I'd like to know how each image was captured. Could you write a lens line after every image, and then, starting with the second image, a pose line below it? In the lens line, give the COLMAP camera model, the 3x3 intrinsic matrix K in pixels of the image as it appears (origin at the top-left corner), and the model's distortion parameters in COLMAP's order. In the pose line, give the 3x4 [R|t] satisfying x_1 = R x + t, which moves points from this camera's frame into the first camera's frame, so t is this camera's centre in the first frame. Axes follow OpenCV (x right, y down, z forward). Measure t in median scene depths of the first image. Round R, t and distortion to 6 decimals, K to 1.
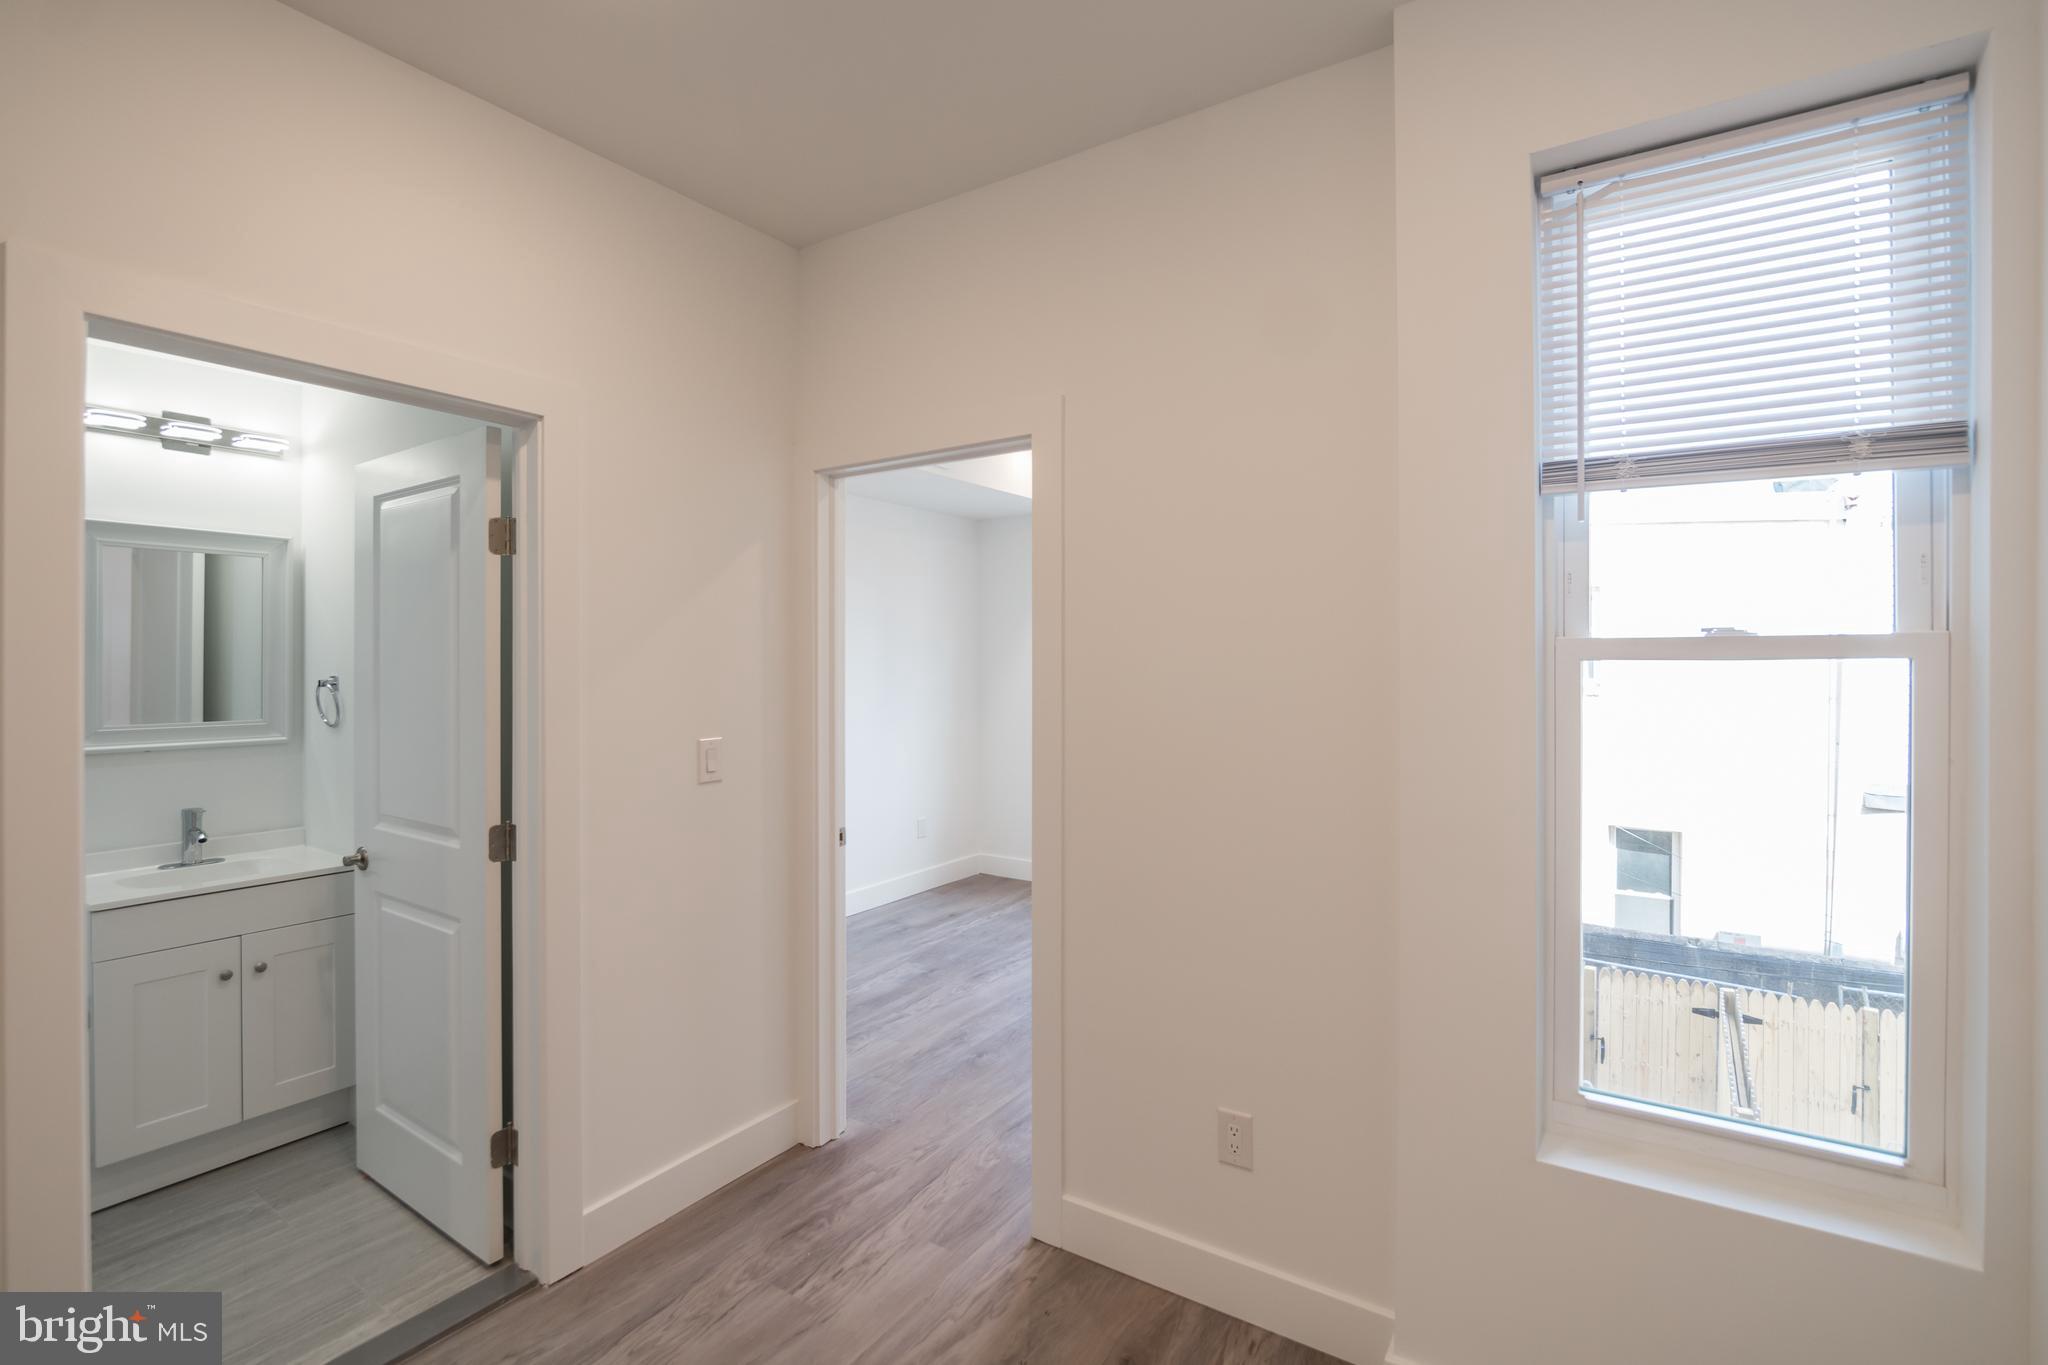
lens RADIAL K [[911.7, 0, 1009.1], [0, 911.7, 669.4], [0, 0, 1]] dist [-0.015018, 0.000554]
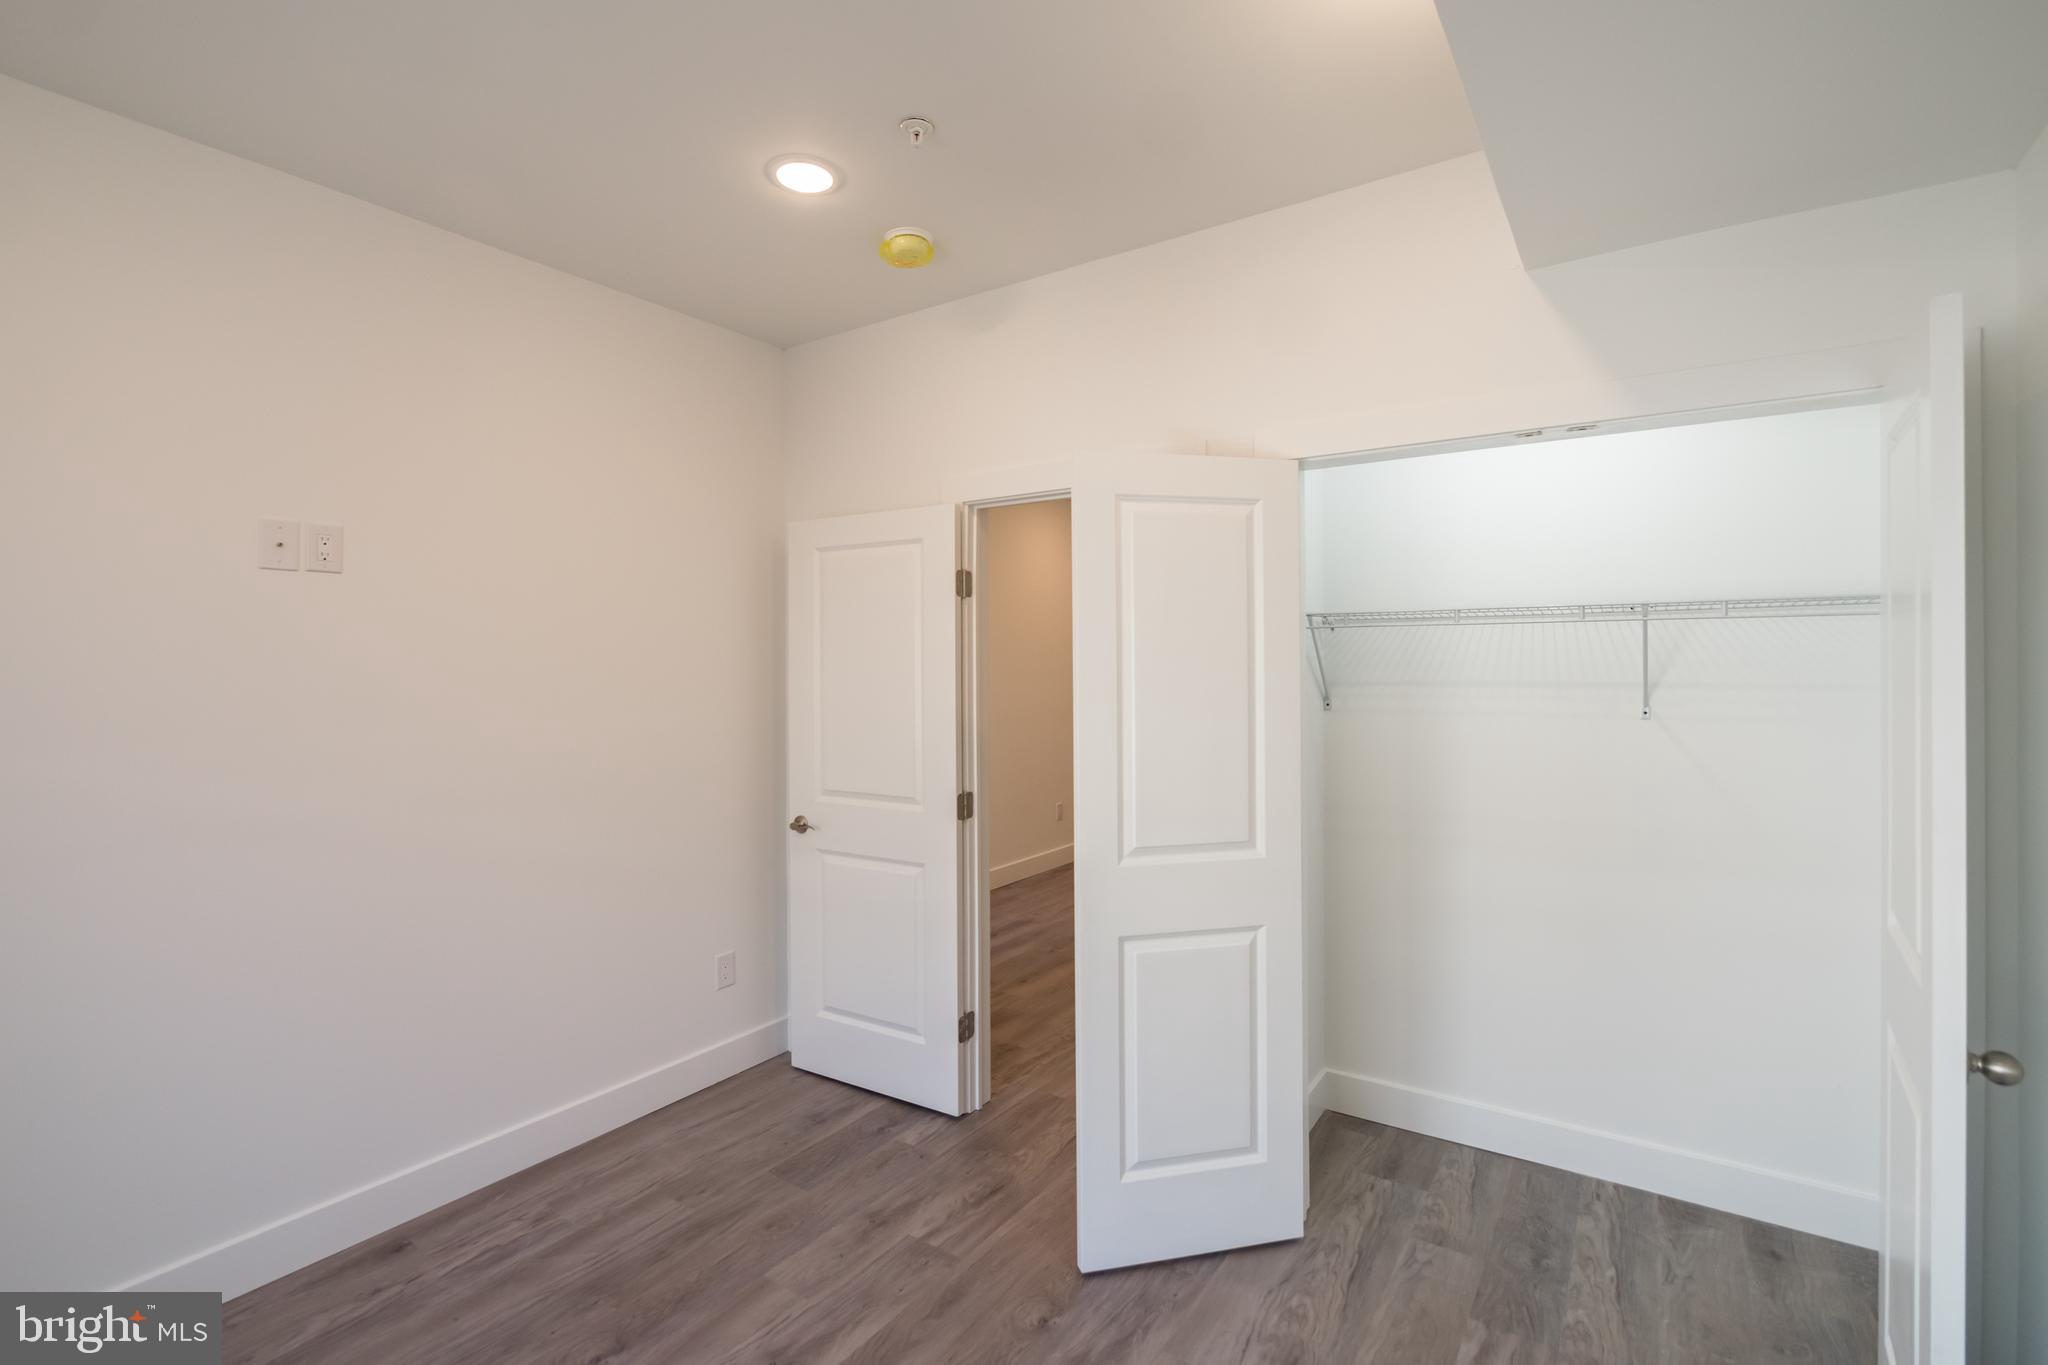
lens RADIAL K [[923.7, 0, 1006.0], [0, 923.7, 653.6], [0, 0, 1]] dist [-0.015707, 0.000006]
pose [[-0.999657, 0.005114, 0.025674, -0.037258], [0.005147, 0.999986, 0.001196, -0.048652], [-0.025668, 0.001328, -0.999670, 2.425091]]
